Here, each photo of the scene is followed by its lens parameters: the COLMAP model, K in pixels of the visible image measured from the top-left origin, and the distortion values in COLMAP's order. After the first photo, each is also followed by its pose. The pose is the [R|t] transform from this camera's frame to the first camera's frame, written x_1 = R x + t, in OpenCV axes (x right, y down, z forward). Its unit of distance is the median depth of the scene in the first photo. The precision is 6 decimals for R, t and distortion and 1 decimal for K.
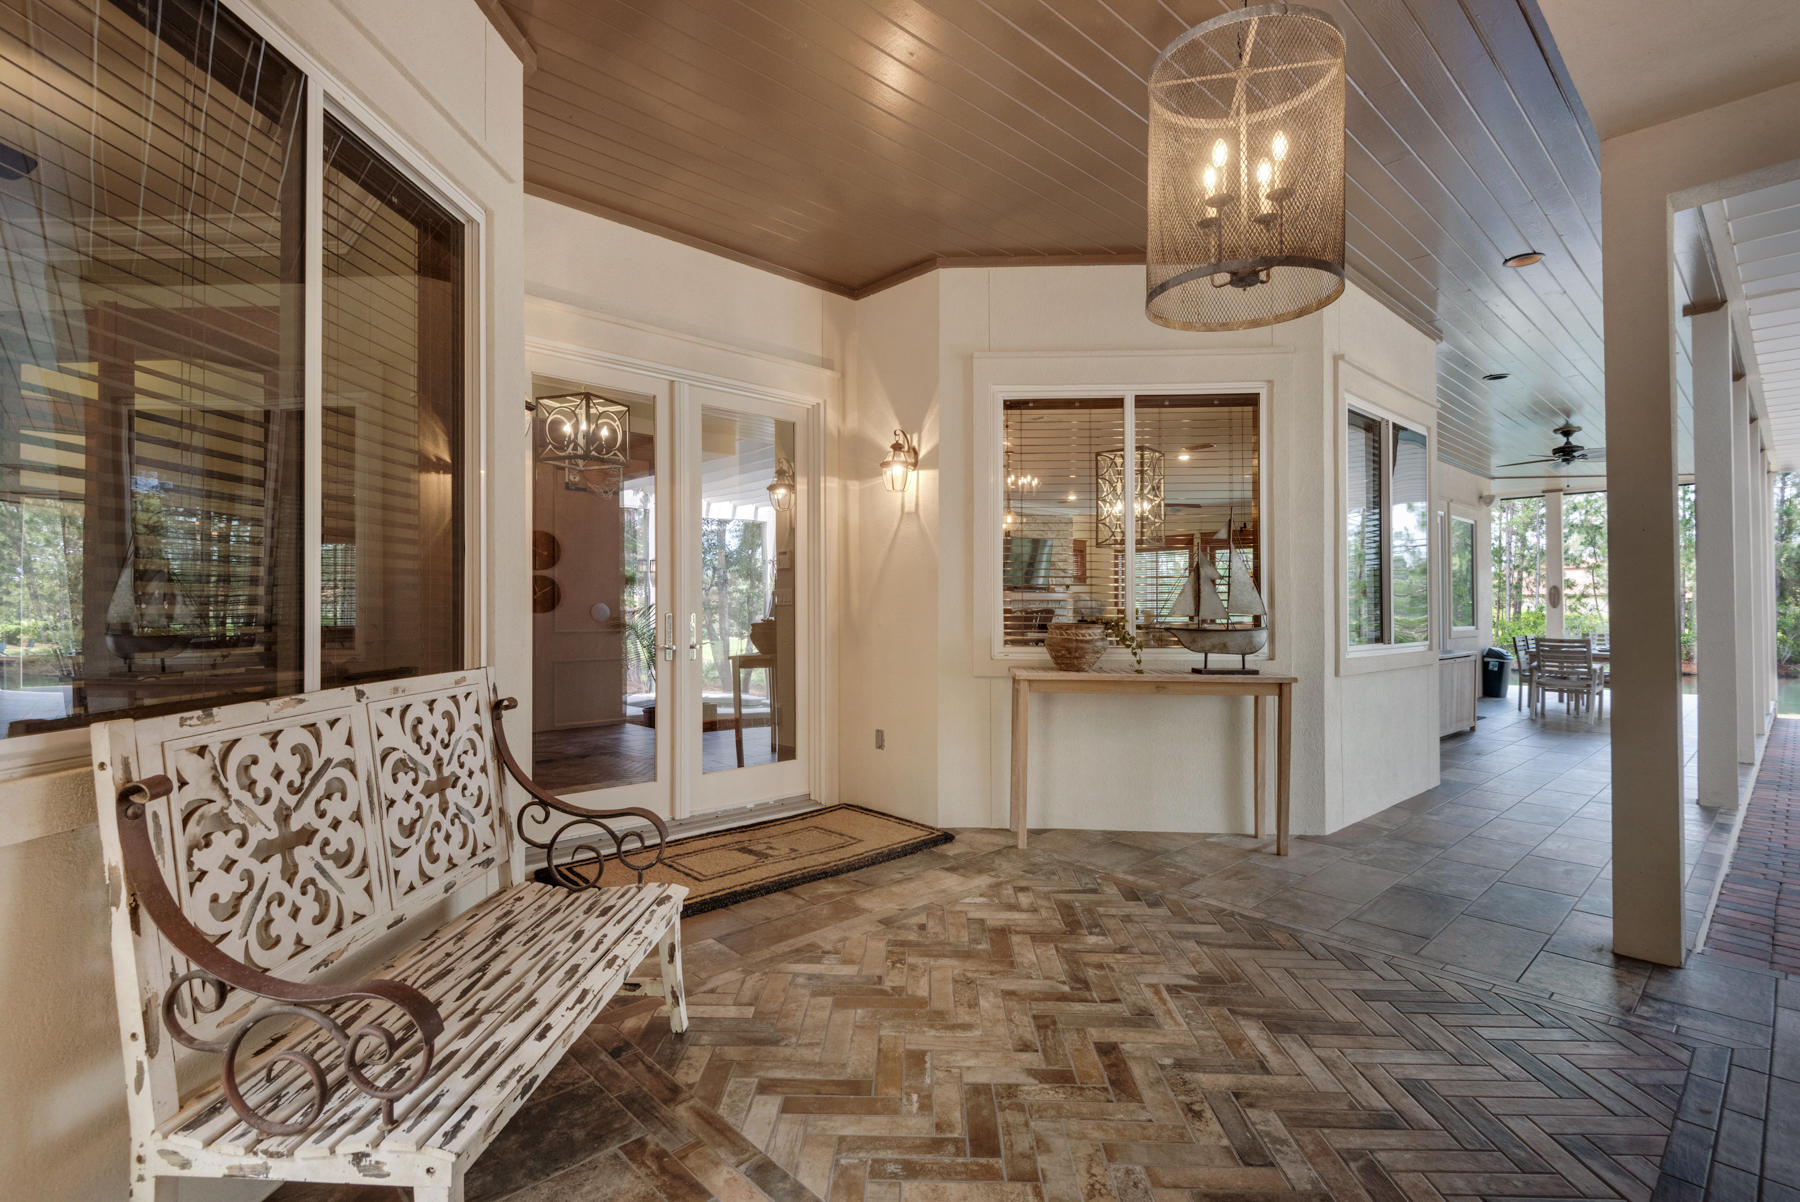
lens RADIAL K [[841.6, 0, 907.5], [0, 841.6, 604.2], [0, 0, 1]] dist [0.018863, -0.000538]
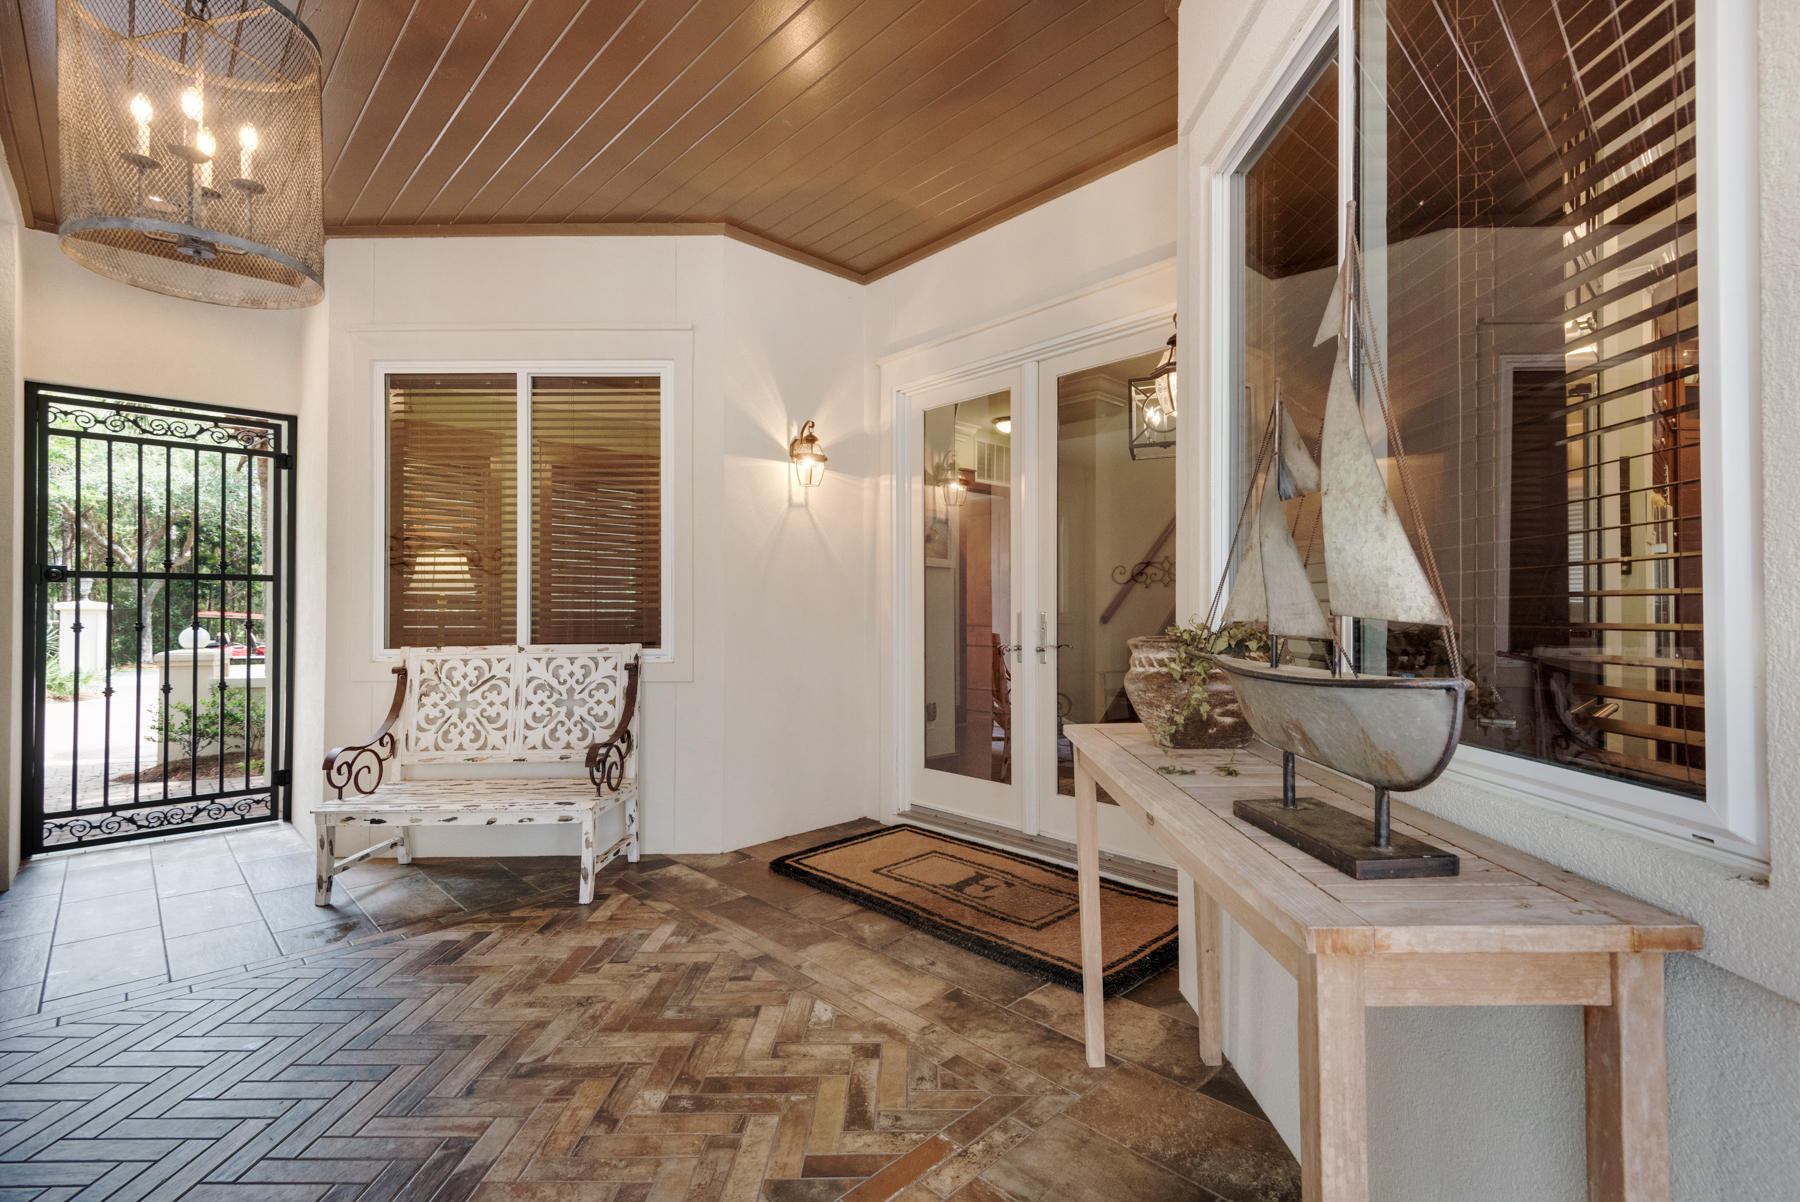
lens RADIAL K [[820.4, 0, 900.0], [0, 820.4, 601.0], [0, 0, 1]] dist [0.060049, -0.044406]
pose [[-0.000440, -0.008190, -0.999966, 1.334446], [0.010759, 0.999909, -0.008194, 0.010506], [0.999942, -0.010762, -0.000352, 1.798467]]
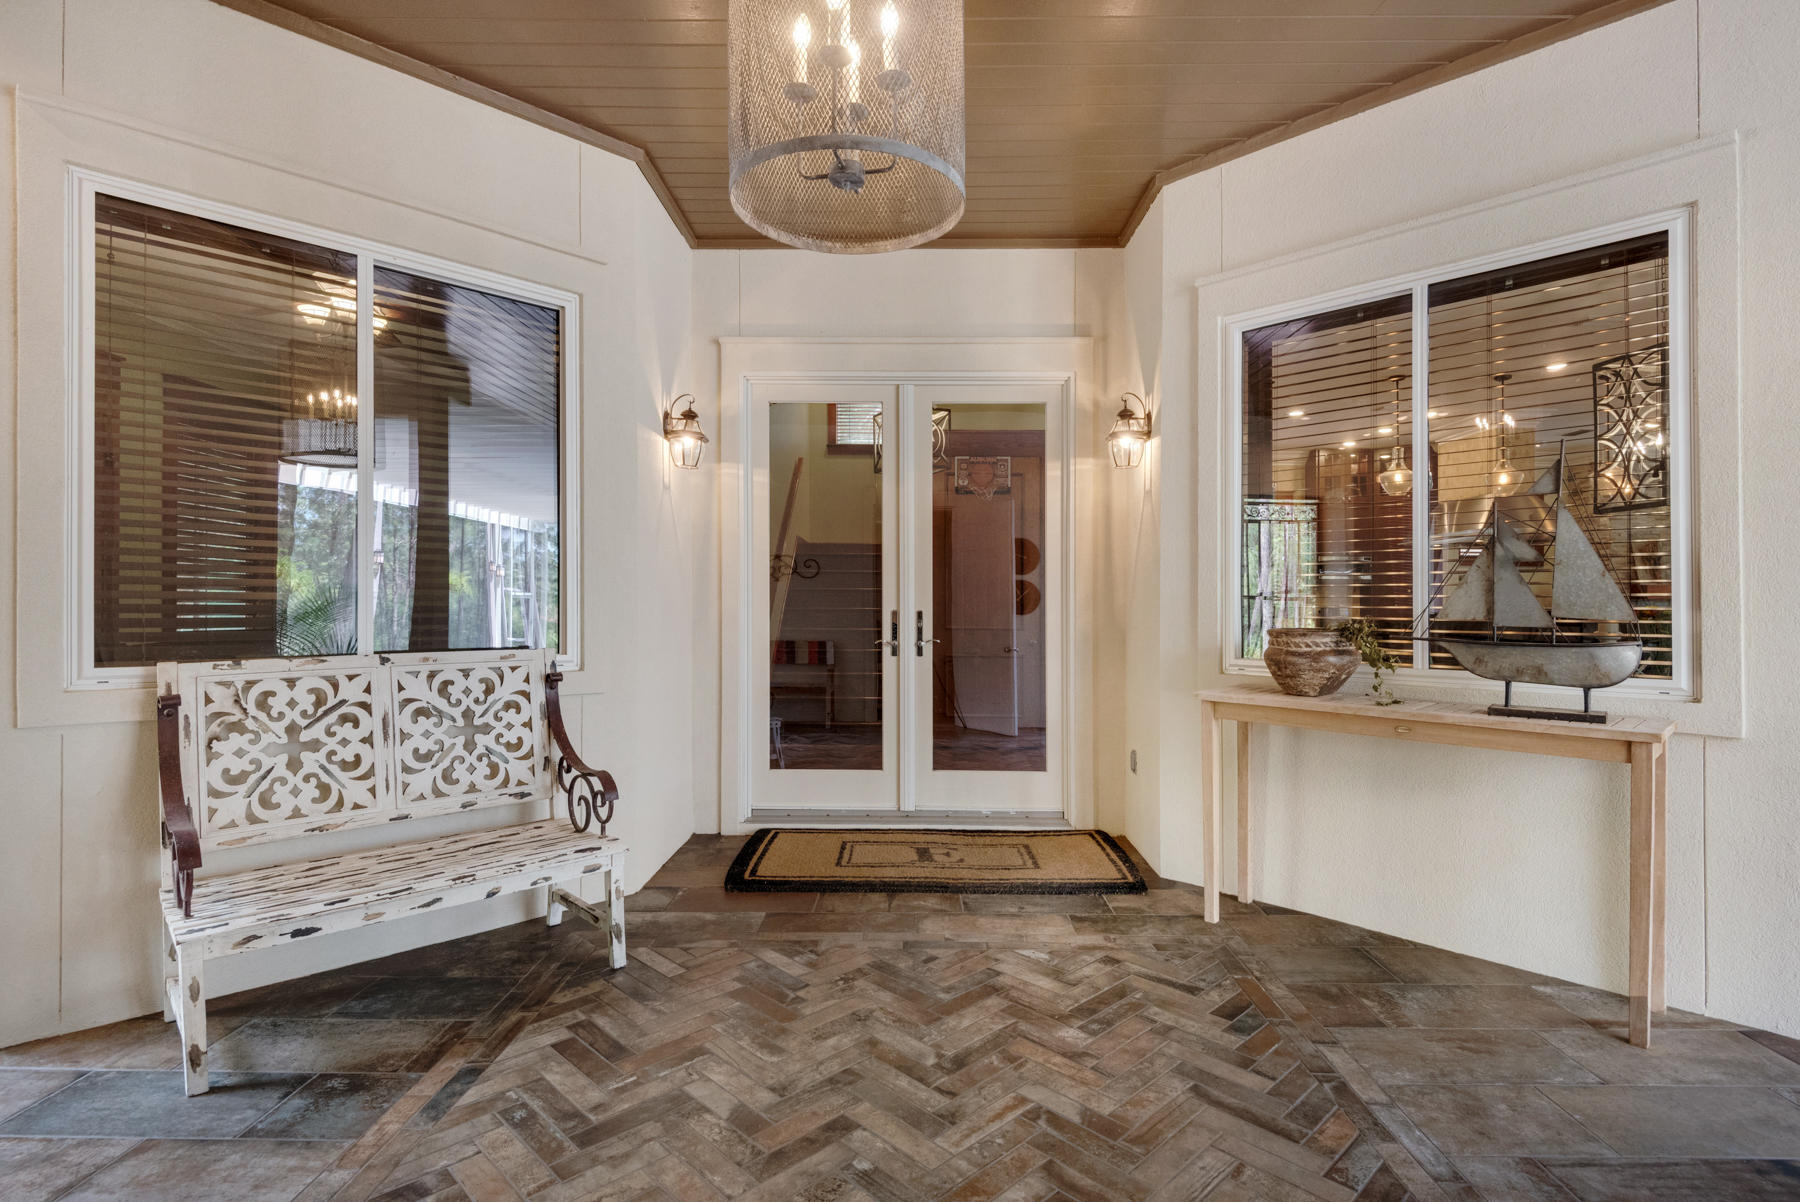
lens RADIAL K [[901.2, 0, 912.3], [0, 901.2, 607.3], [0, 0, 1]] dist [0.018912, -0.000525]
pose [[0.724137, 0.006510, -0.689626, 1.025811], [-0.003183, 0.999976, 0.006097, 0.001234], [0.689649, -0.002219, 0.724140, 0.445552]]
